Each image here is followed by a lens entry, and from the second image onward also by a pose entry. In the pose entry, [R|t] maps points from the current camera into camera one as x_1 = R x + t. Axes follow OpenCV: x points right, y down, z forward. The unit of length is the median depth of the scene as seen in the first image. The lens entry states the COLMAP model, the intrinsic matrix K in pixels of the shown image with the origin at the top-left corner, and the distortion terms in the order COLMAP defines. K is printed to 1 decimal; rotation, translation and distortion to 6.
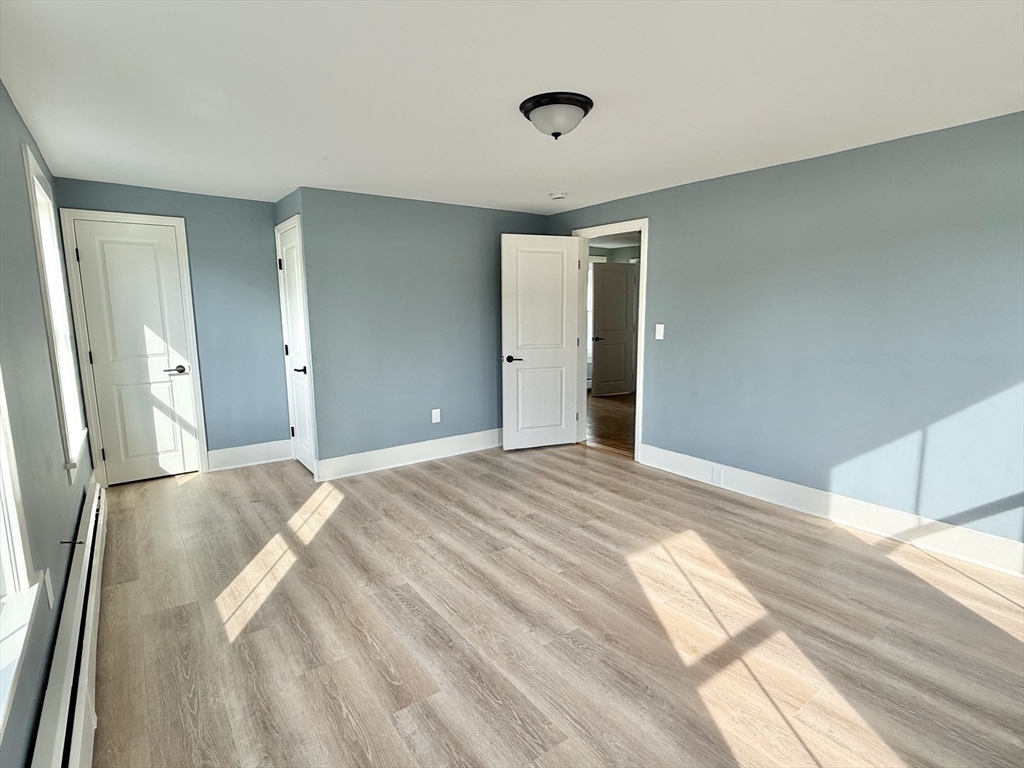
lens RADIAL K [[519.9, 0, 513.0], [0, 519.9, 384.3], [0, 0, 1]] dist [0.002079, 0.002558]
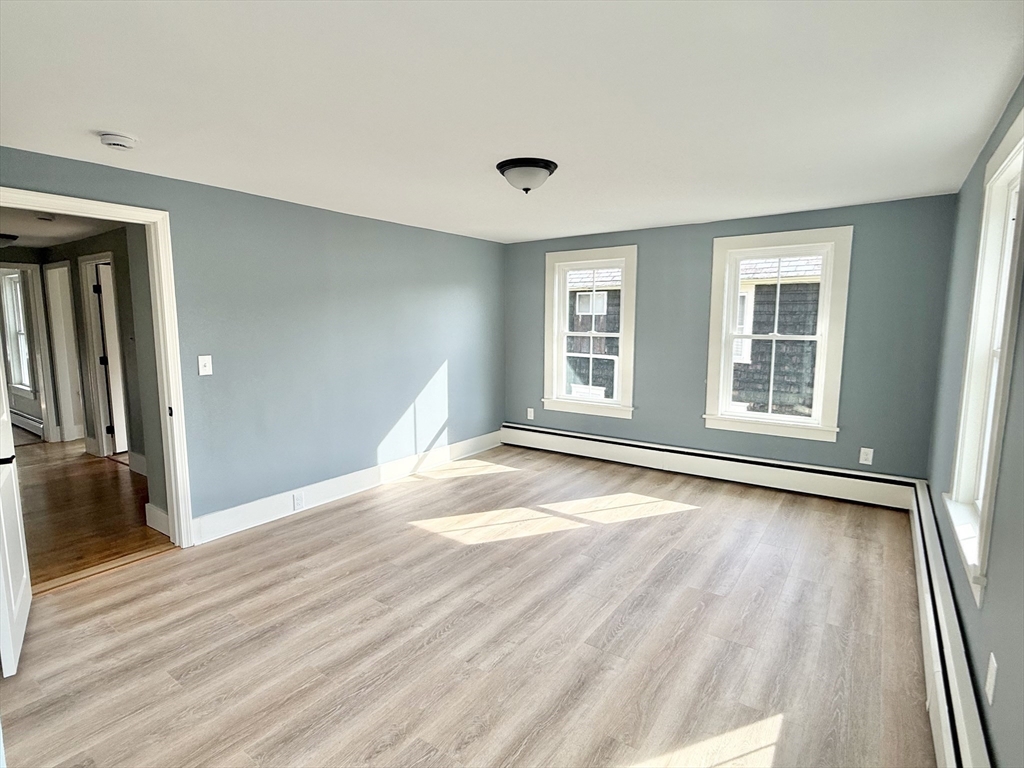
lens RADIAL K [[519.9, 0, 508.1], [0, 519.9, 384.1], [0, 0, 1]] dist [0.002079, 0.002558]
pose [[-0.299555, -0.111137, 0.947584, -0.796579], [0.147346, 0.975888, 0.161036, -0.176844], [-0.942633, 0.187862, -0.275956, 1.066804]]
